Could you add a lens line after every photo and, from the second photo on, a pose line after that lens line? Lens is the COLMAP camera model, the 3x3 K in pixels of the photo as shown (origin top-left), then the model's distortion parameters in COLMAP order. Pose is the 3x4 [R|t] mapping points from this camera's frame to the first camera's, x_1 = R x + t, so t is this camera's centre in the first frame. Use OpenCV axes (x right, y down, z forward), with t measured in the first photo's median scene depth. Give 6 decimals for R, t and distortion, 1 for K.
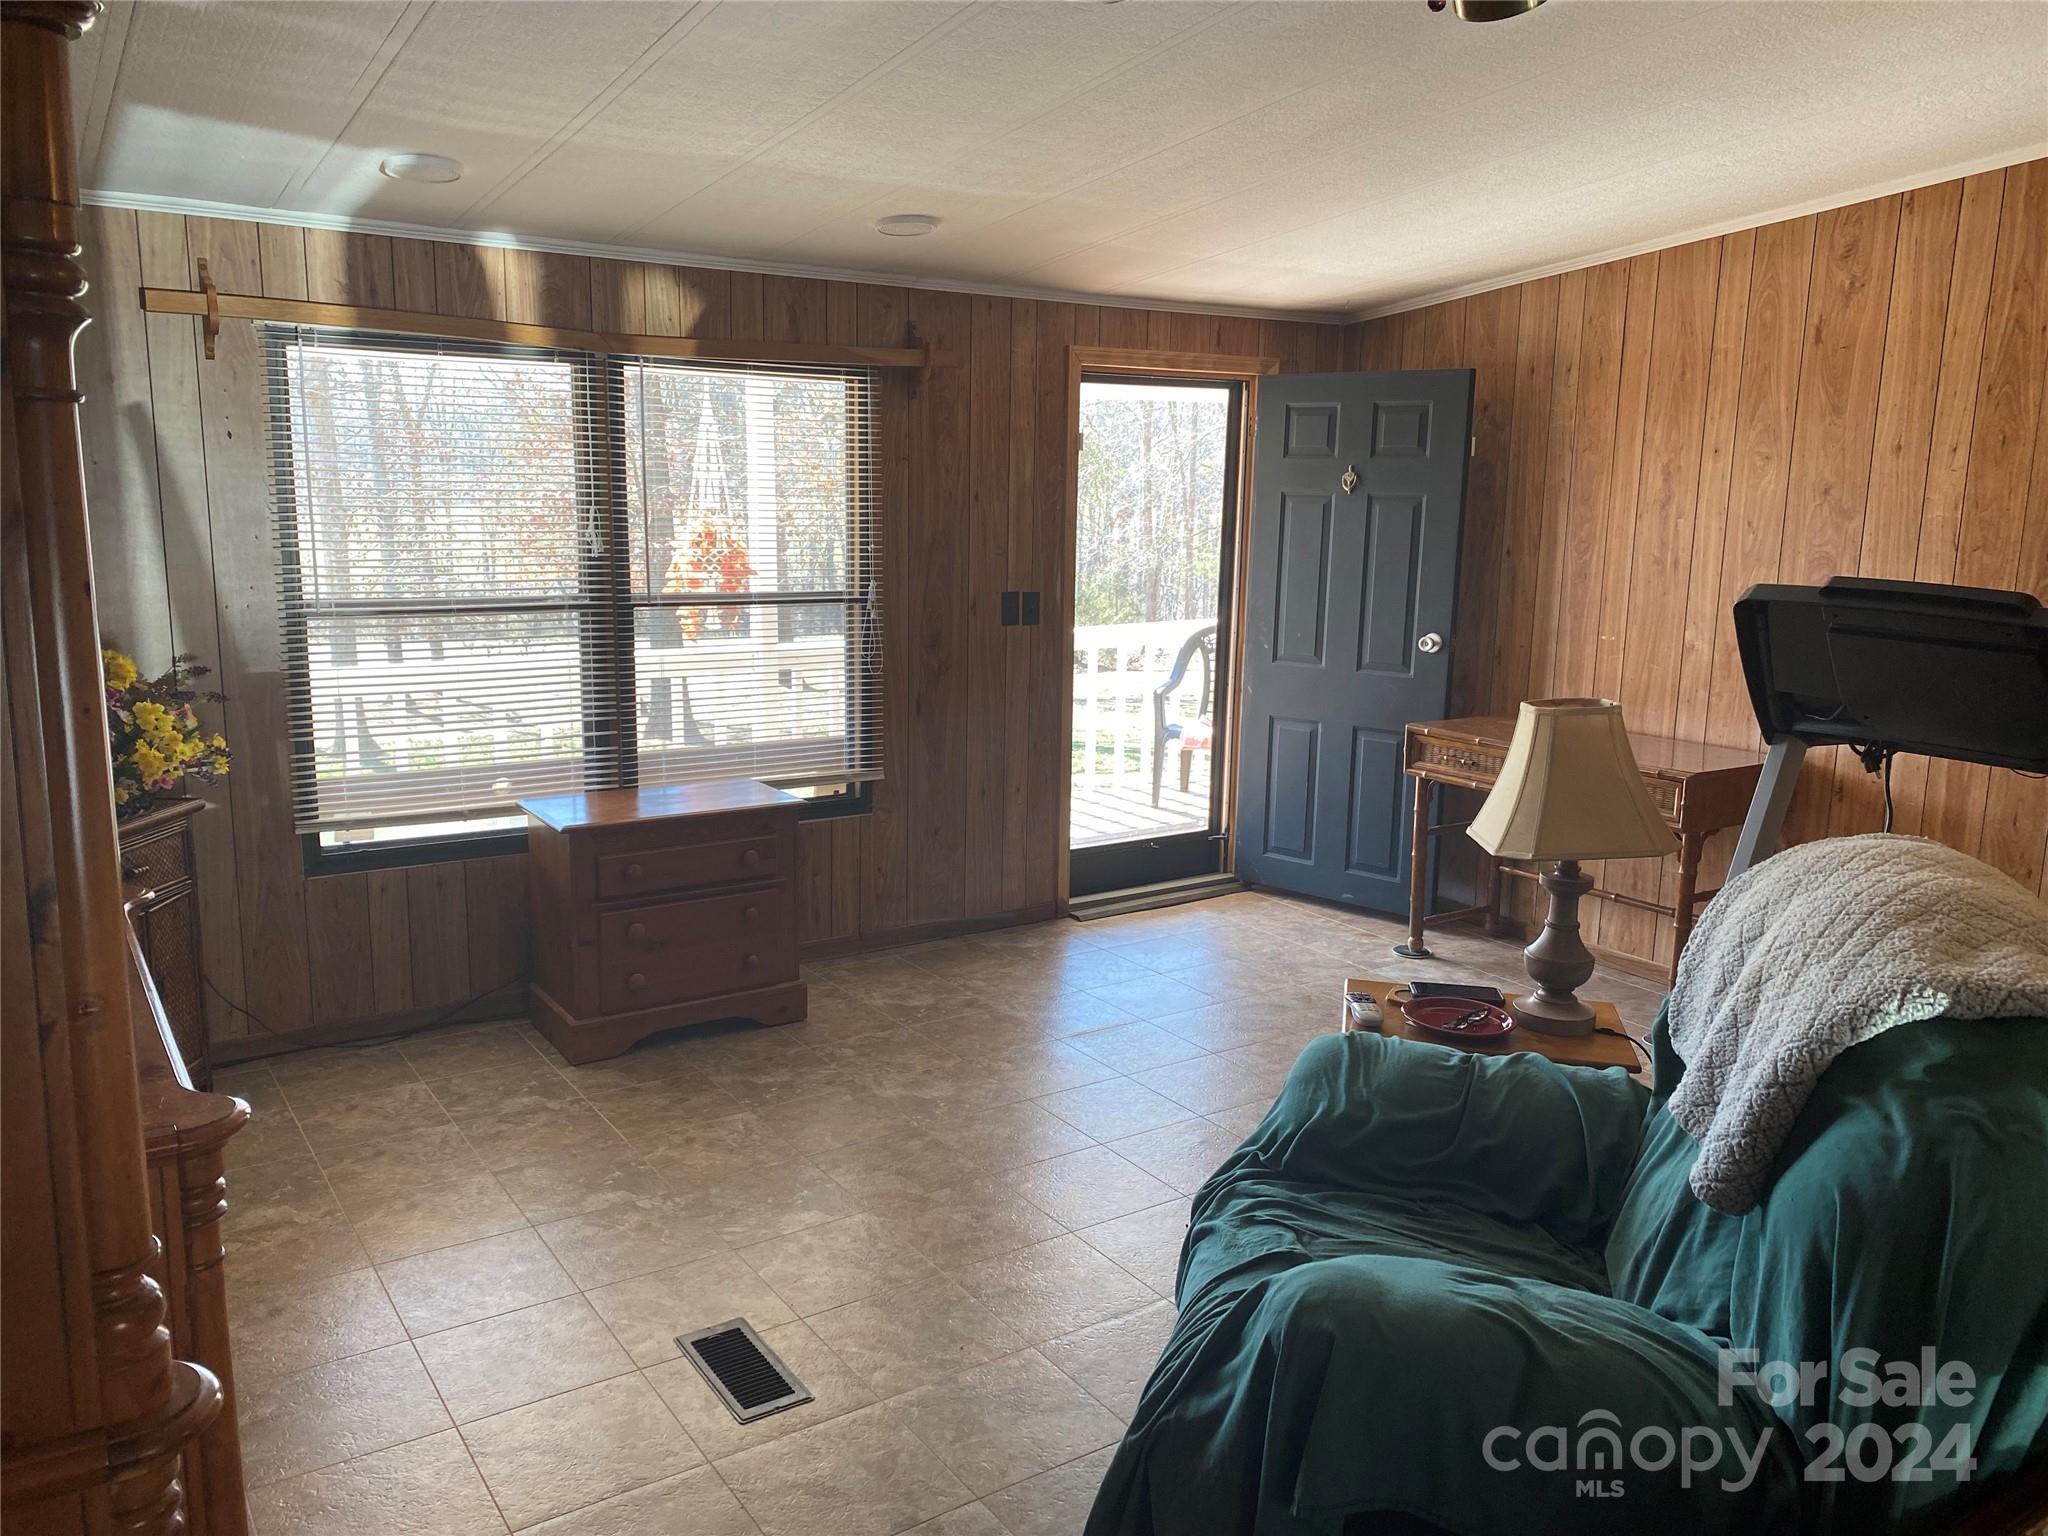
lens RADIAL K [[1564.5, 0, 1024.7], [0, 1564.5, 767.4], [0, 0, 1]] dist [0.050670, -0.055983]
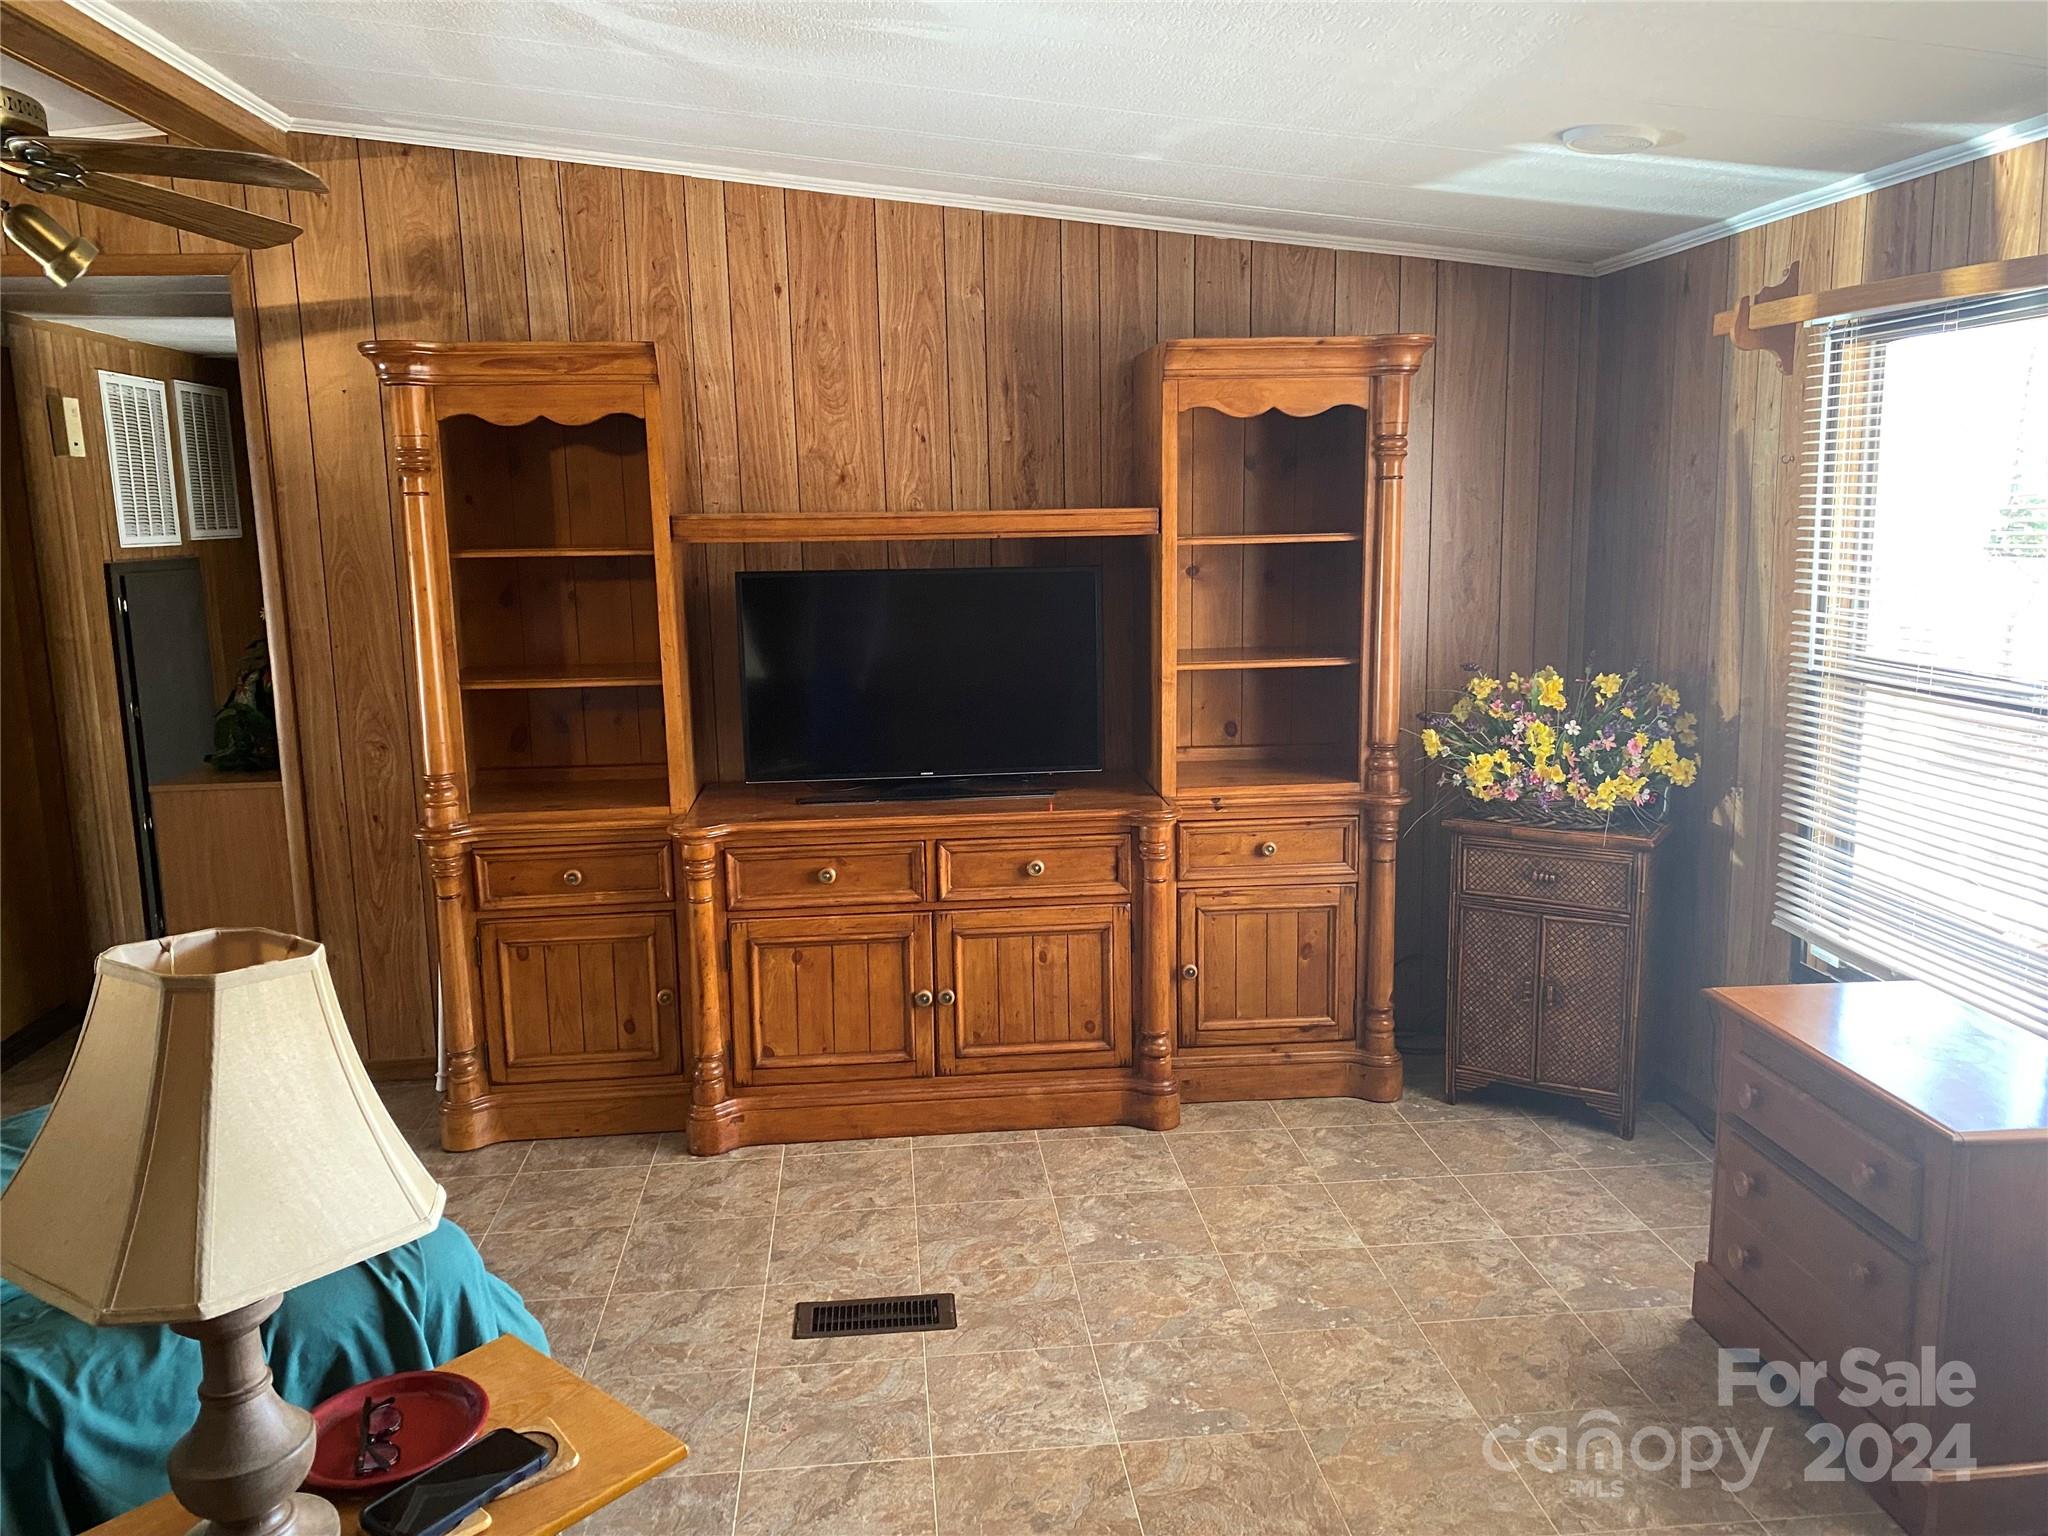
lens RADIAL K [[1564.5, 0, 1013.7], [0, 1564.5, 752.4], [0, 0, 1]] dist [0.050670, -0.055983]
pose [[-0.479850, 0.129548, -0.867734, 0.480634], [-0.146498, 0.963322, 0.224831, -0.185677], [0.865033, 0.235007, -0.443271, 1.044538]]
